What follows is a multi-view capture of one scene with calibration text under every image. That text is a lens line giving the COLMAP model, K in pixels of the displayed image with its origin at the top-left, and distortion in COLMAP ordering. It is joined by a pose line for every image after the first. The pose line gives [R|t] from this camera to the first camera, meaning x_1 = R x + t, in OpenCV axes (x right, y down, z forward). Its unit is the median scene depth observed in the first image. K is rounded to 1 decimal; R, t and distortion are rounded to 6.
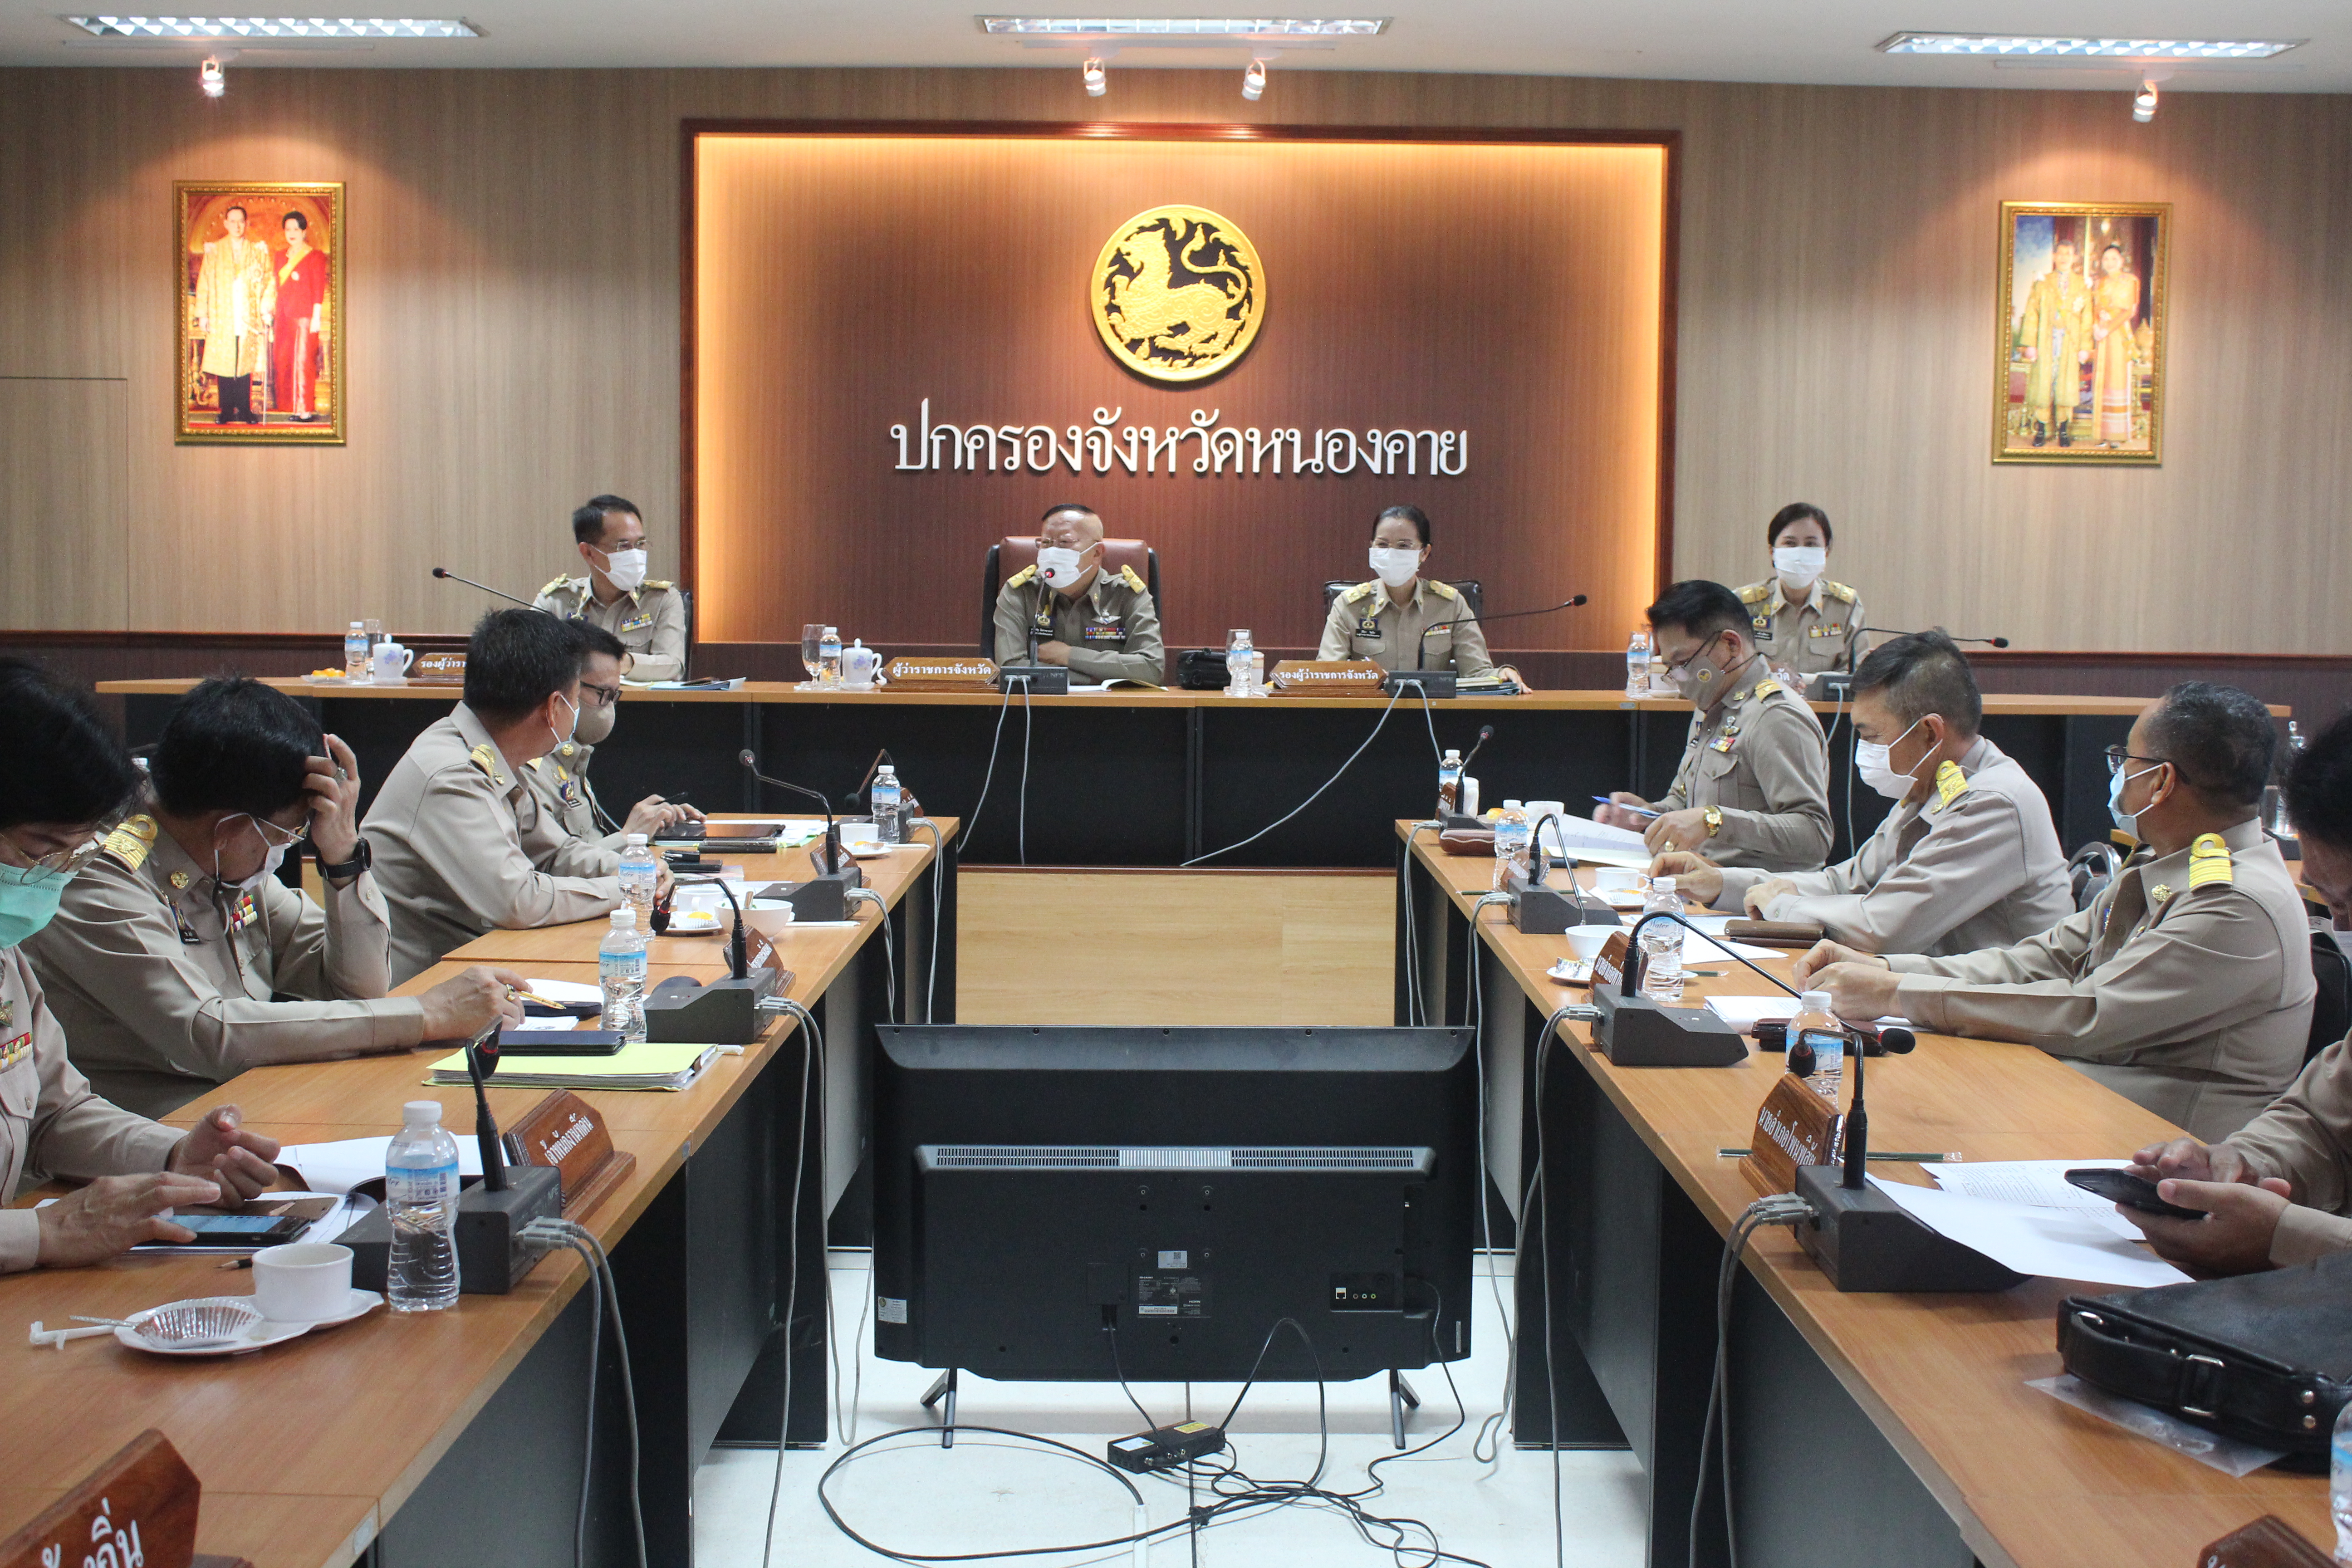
lens RADIAL K [[2887.5, 0, 1144.8], [0, 2887.5, 735.5], [0, 0, 1]] dist [-0.043406, 0.000000]
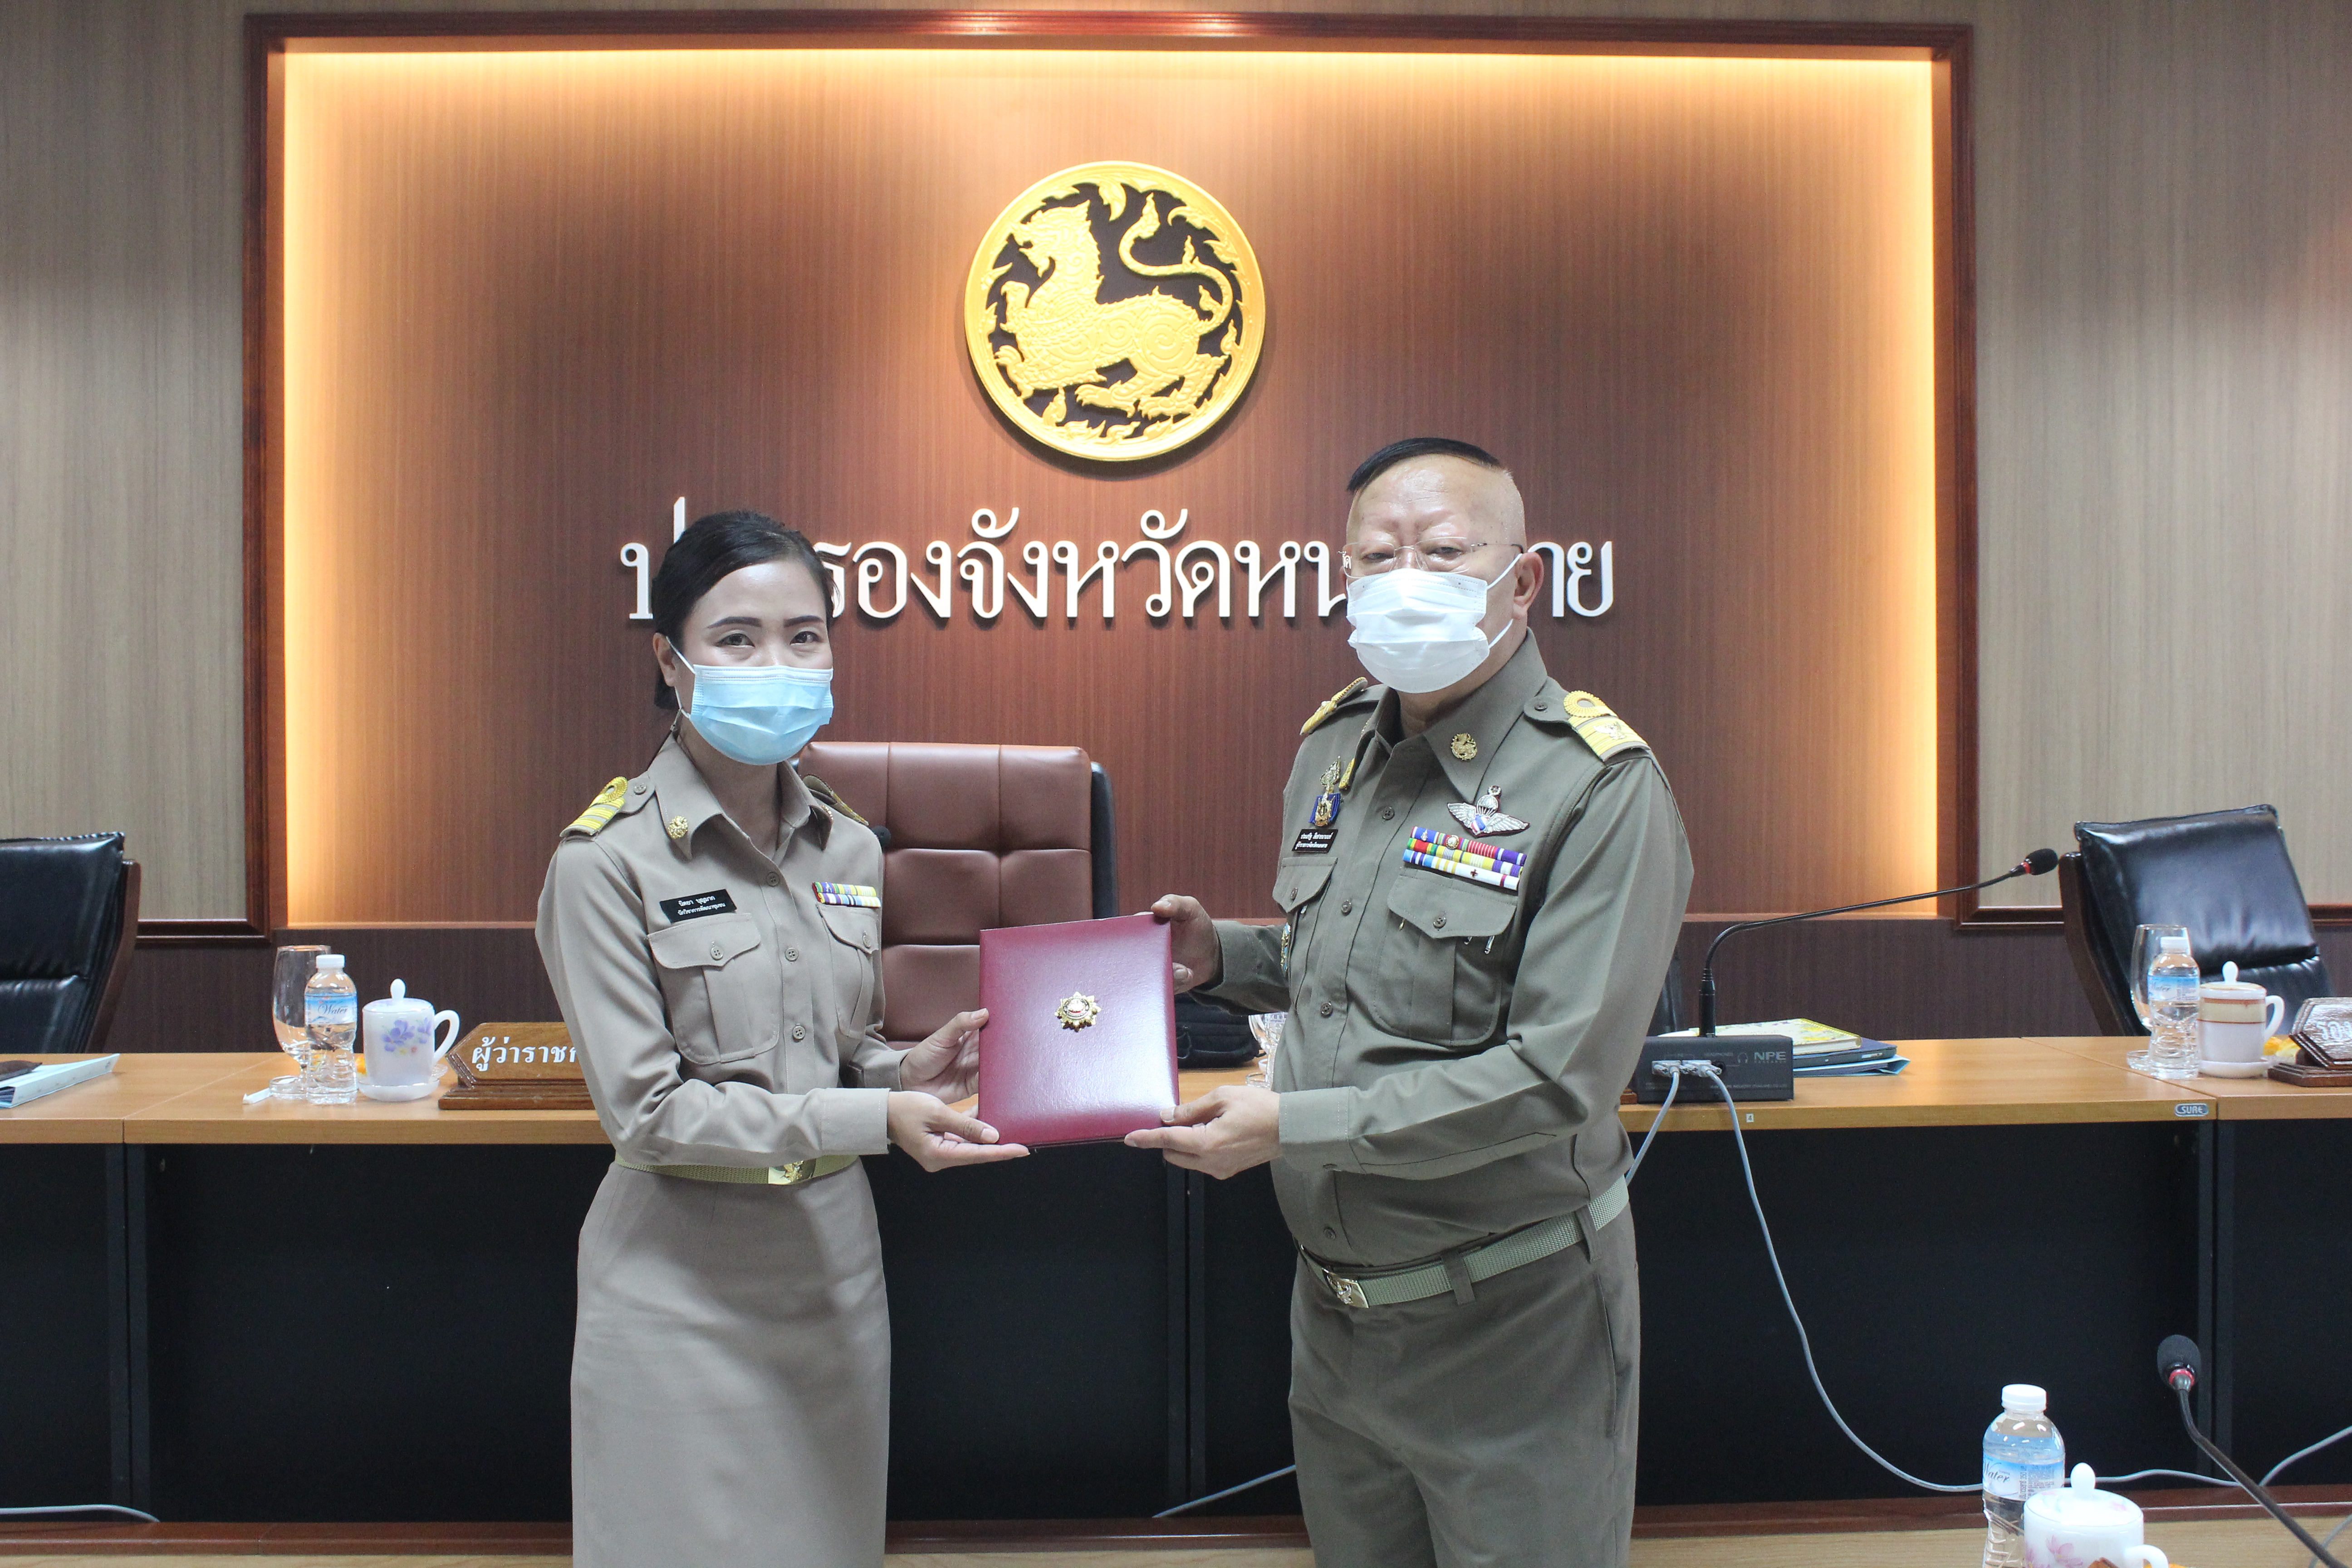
lens RADIAL K [[2491.3, 0, 1156.0], [0, 2491.3, 718.1], [0, 0, 1]] dist [-0.044779, 0.000000]
pose [[0.999334, -0.013863, 0.033769, 0.001815], [0.016273, 0.997258, -0.072190, -0.035377], [-0.032676, 0.072692, 0.996819, 0.507605]]
